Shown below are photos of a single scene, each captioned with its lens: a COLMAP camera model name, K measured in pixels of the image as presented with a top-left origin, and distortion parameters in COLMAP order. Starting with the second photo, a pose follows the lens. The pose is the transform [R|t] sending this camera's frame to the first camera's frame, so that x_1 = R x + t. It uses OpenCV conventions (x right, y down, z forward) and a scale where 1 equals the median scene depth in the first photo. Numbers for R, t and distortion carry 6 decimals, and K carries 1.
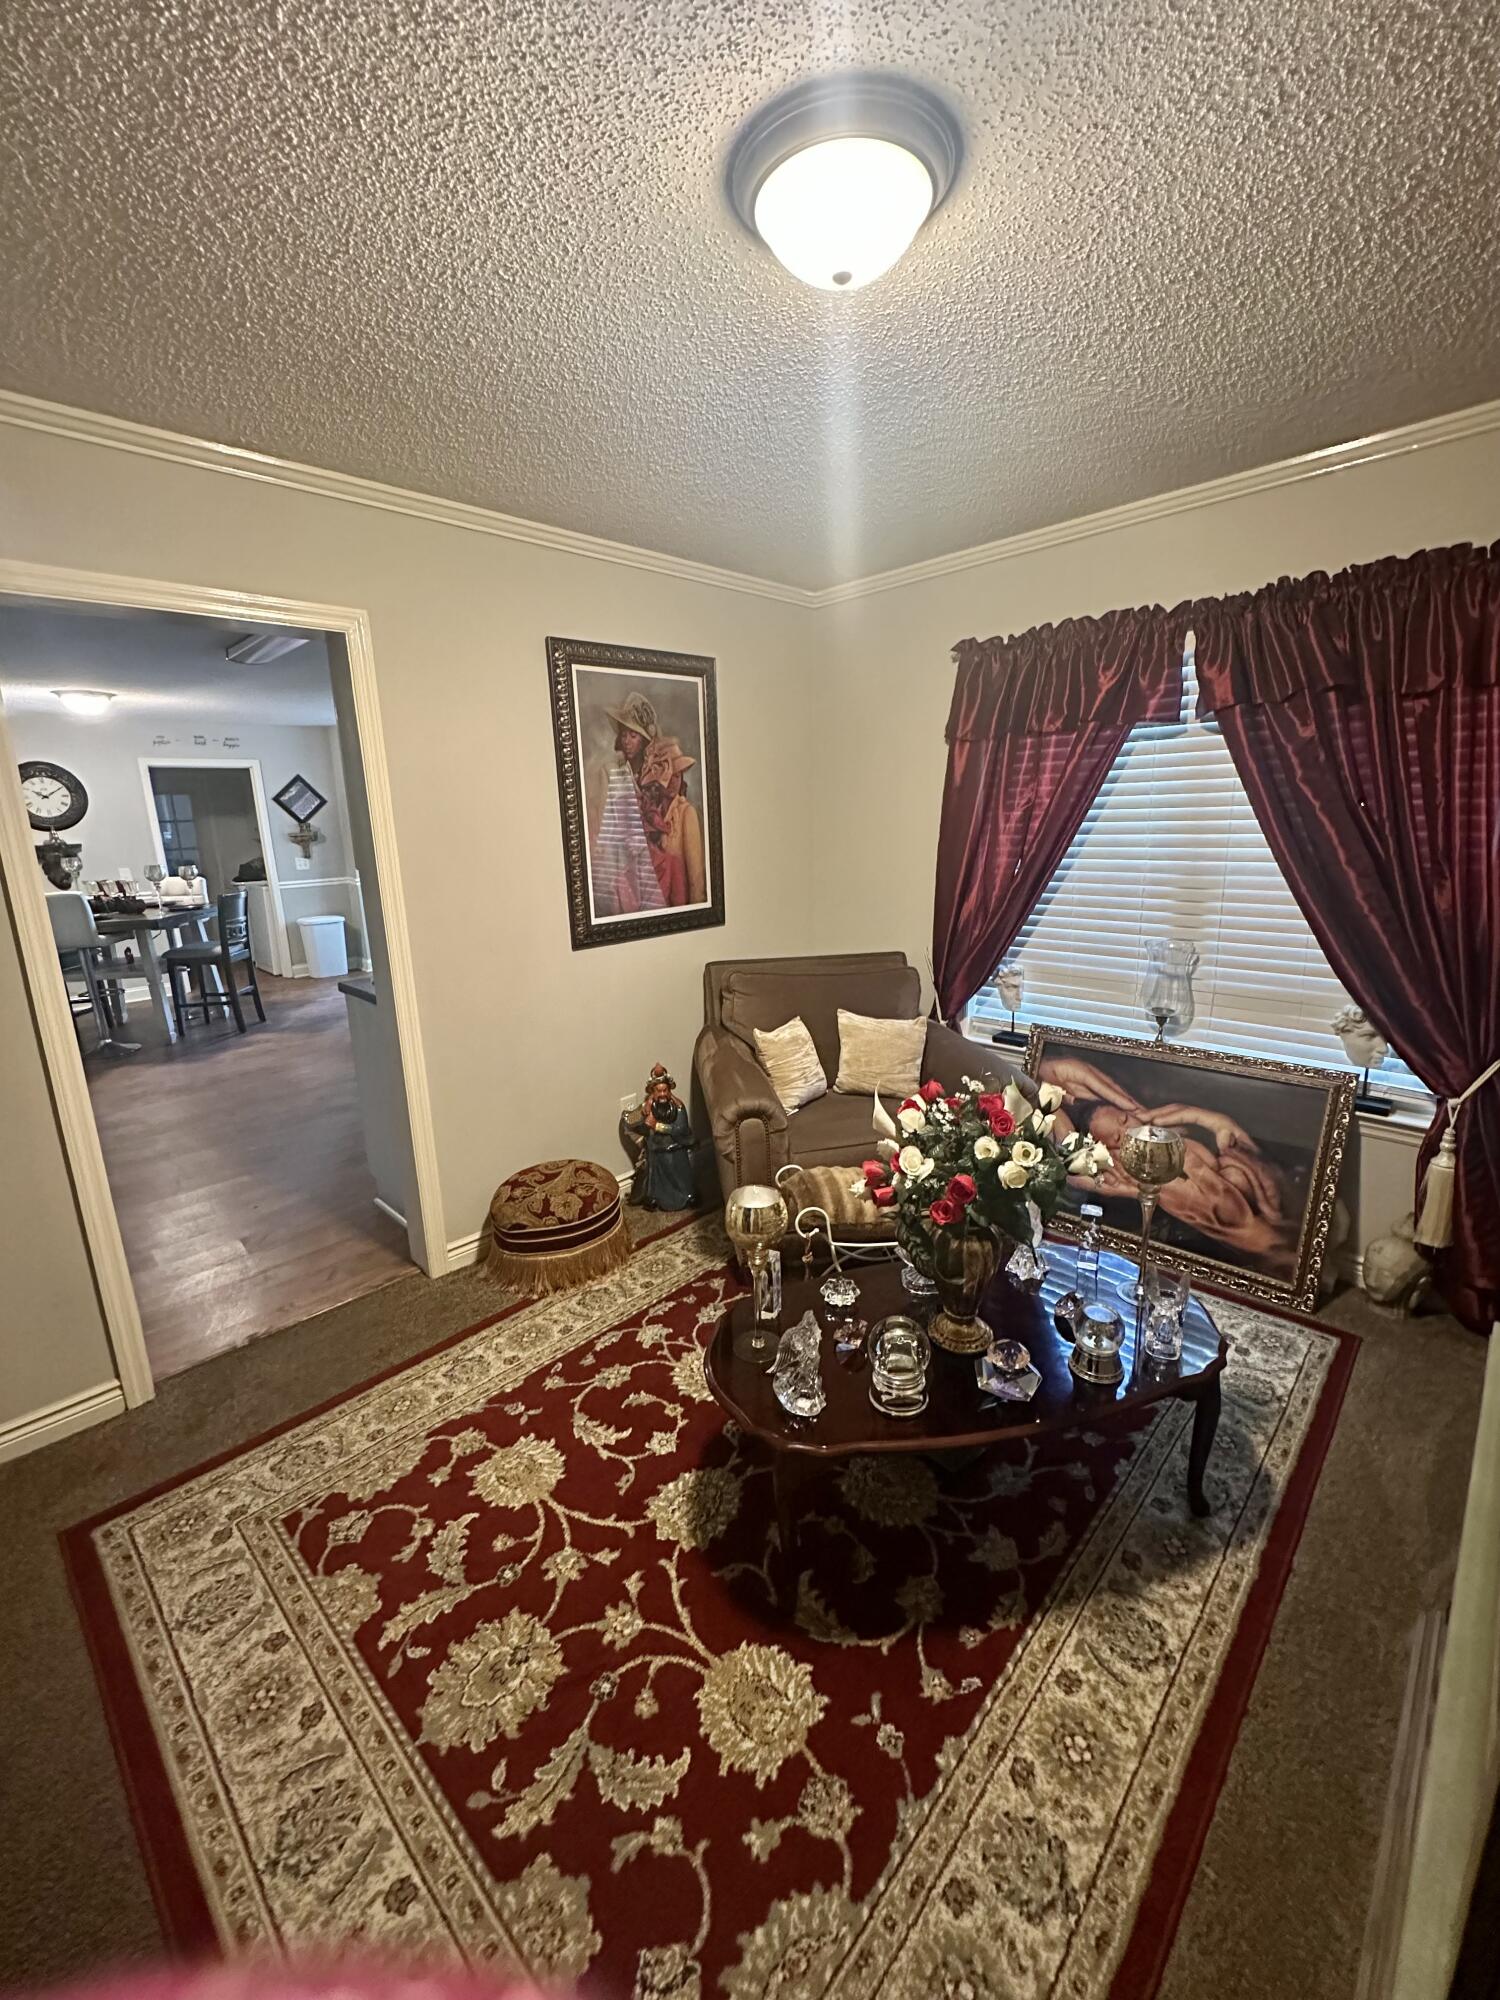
lens RADIAL K [[805.3, 0, 745.2], [0, 805.3, 996.1], [0, 0, 1]] dist [0.000797, 0.000076]
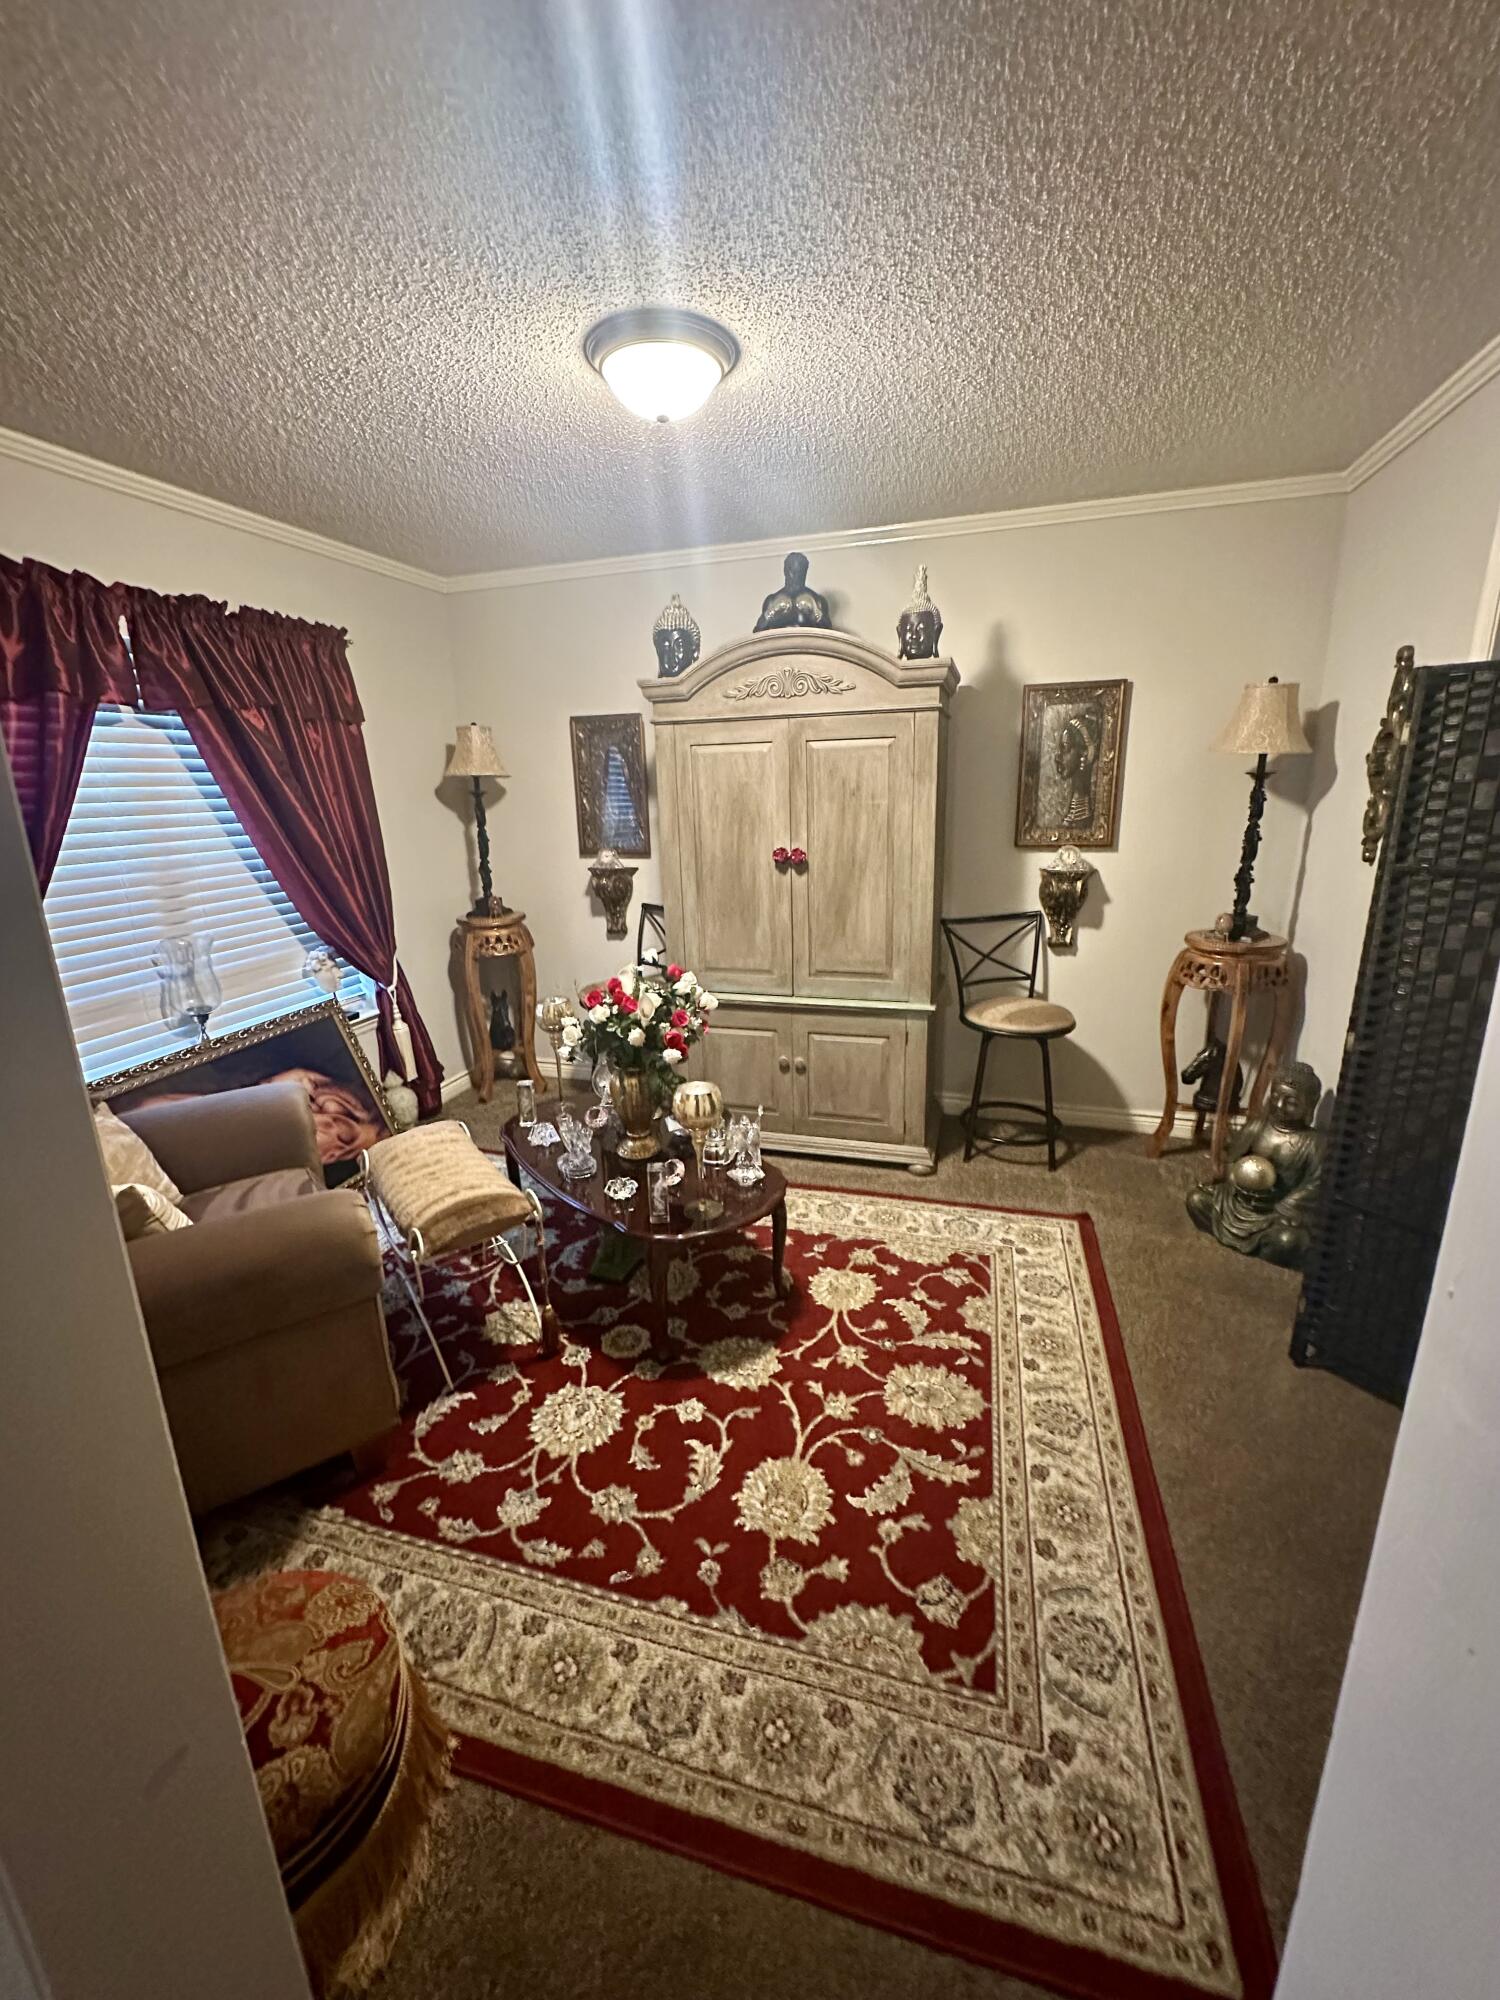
lens RADIAL K [[805.3, 0, 752.5], [0, 805.3, 997.0], [0, 0, 1]] dist [0.000797, 0.000076]
pose [[-0.466756, -0.186822, 0.864428, -1.039970], [0.232392, 0.917175, 0.323704, -0.255518], [-0.853307, 0.351977, -0.384681, 1.303665]]
